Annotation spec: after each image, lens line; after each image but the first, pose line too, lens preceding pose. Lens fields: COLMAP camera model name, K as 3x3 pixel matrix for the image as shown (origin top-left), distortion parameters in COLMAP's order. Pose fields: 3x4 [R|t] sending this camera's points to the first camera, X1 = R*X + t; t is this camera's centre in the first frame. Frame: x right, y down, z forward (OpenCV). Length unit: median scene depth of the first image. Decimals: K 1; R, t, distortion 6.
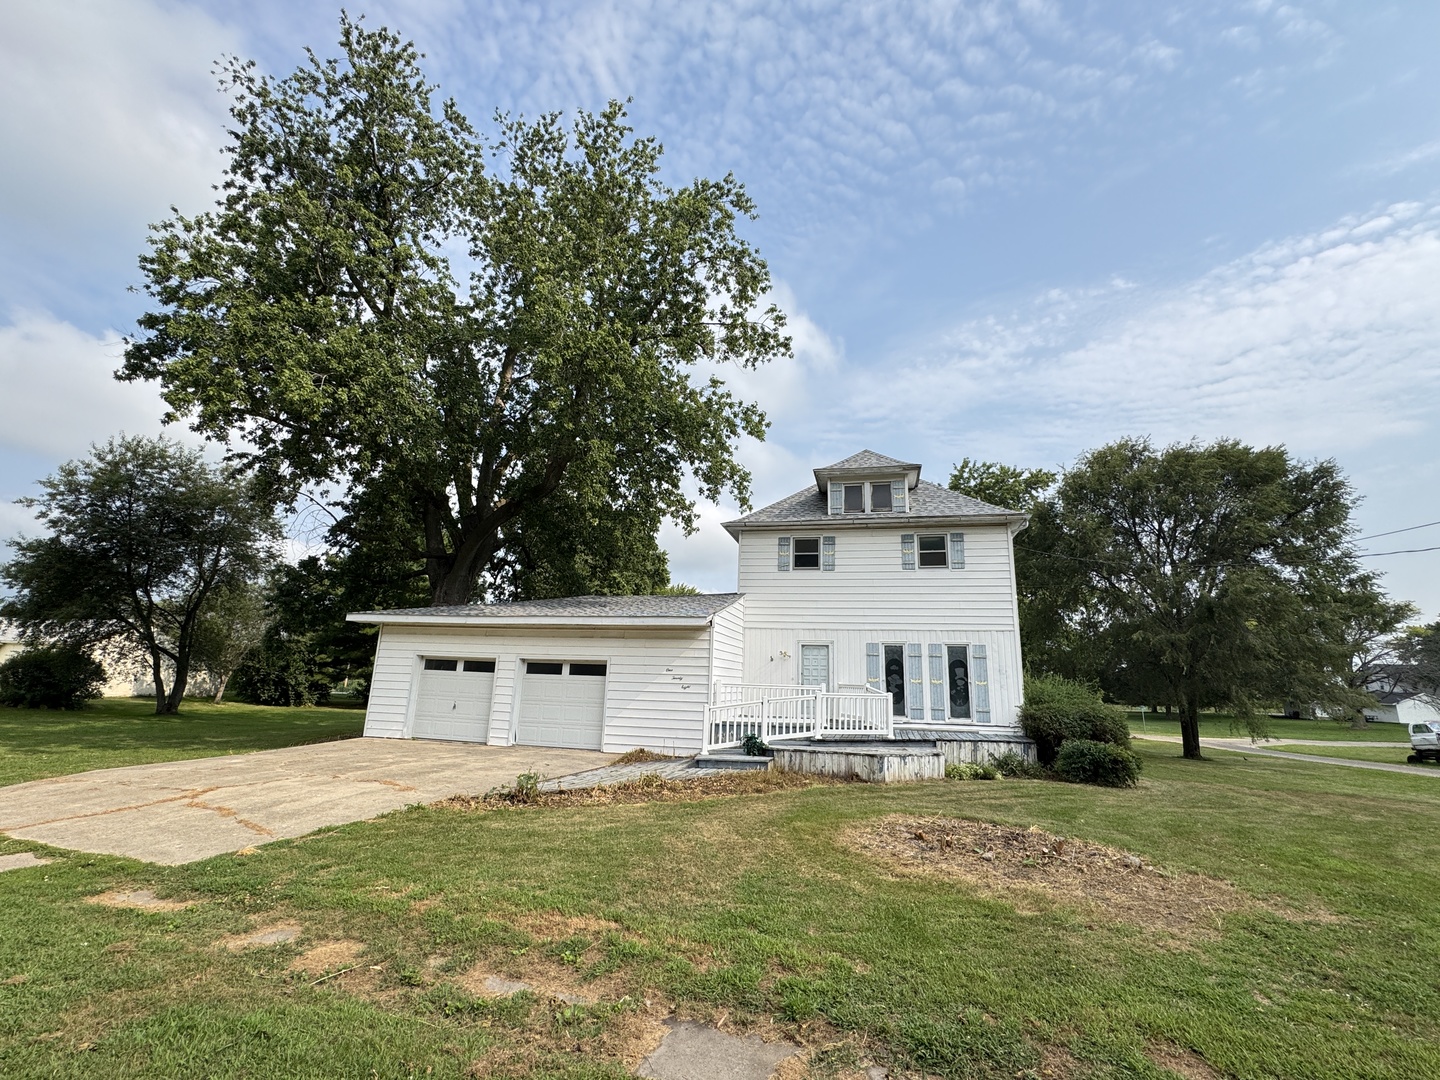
lens RADIAL K [[629.8, 0, 720.0], [0, 629.8, 540.0], [0, 0, 1]] dist [-0.003800, -0.000072]
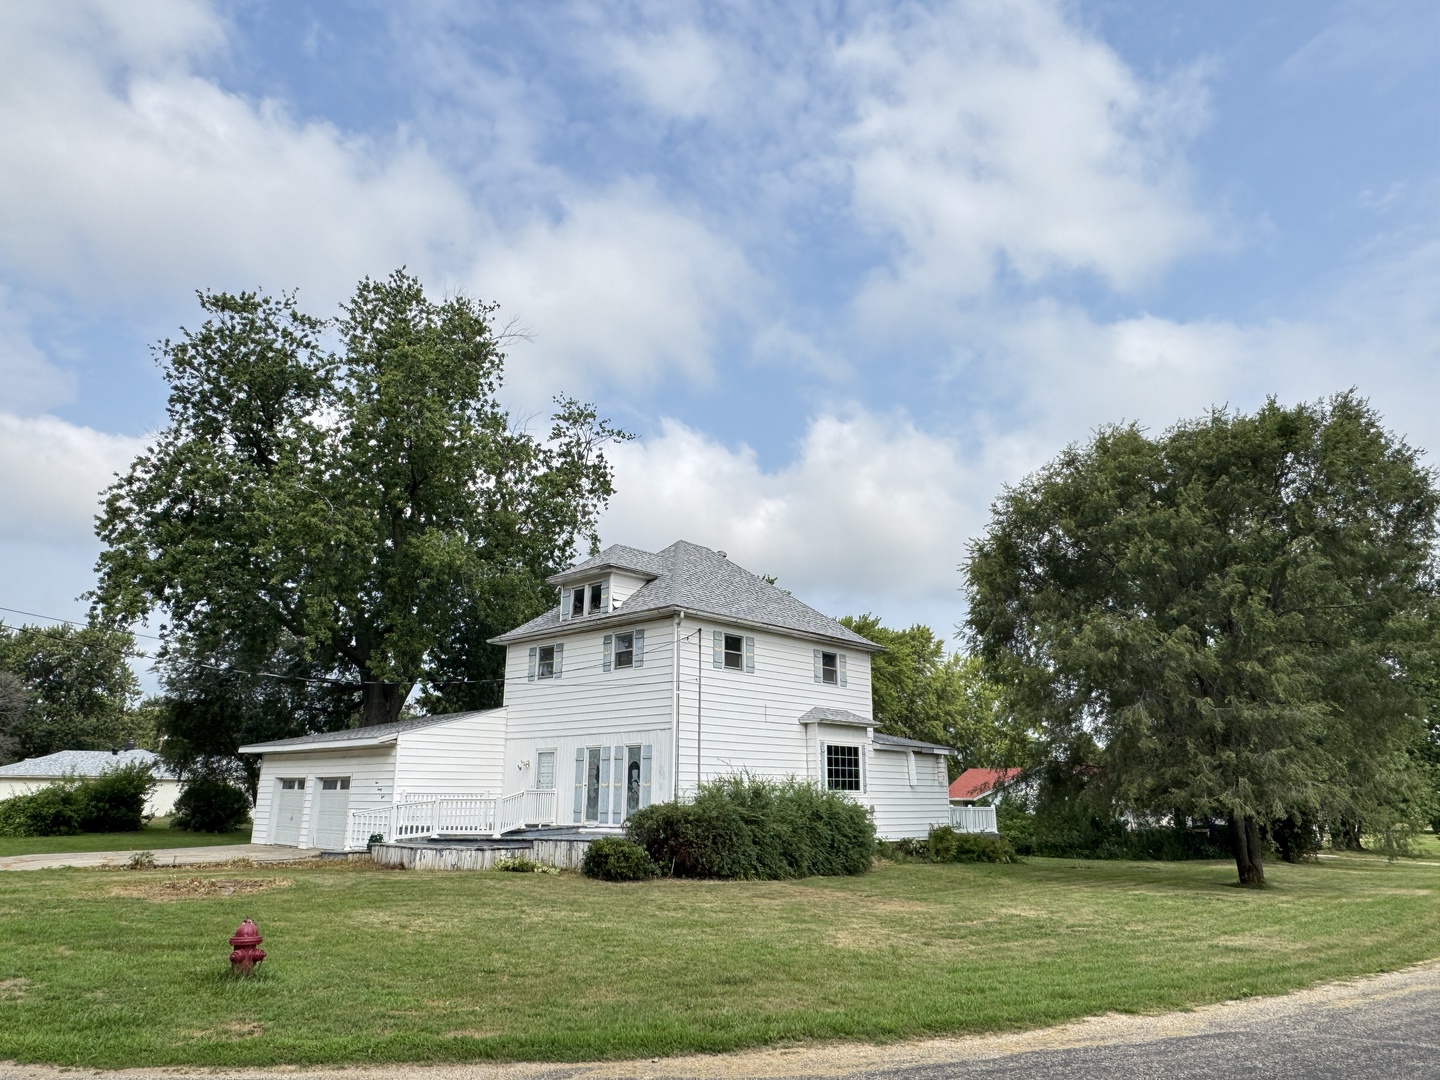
lens RADIAL K [[951.3, 0, 725.3], [0, 951.3, 541.9], [0, 0, 1]] dist [-0.002573, -0.000316]
pose [[0.868816, -0.155007, -0.470245, 1.254428], [0.132959, 0.987889, -0.079987, -0.009549], [0.476949, 0.006971, 0.878904, -0.235817]]
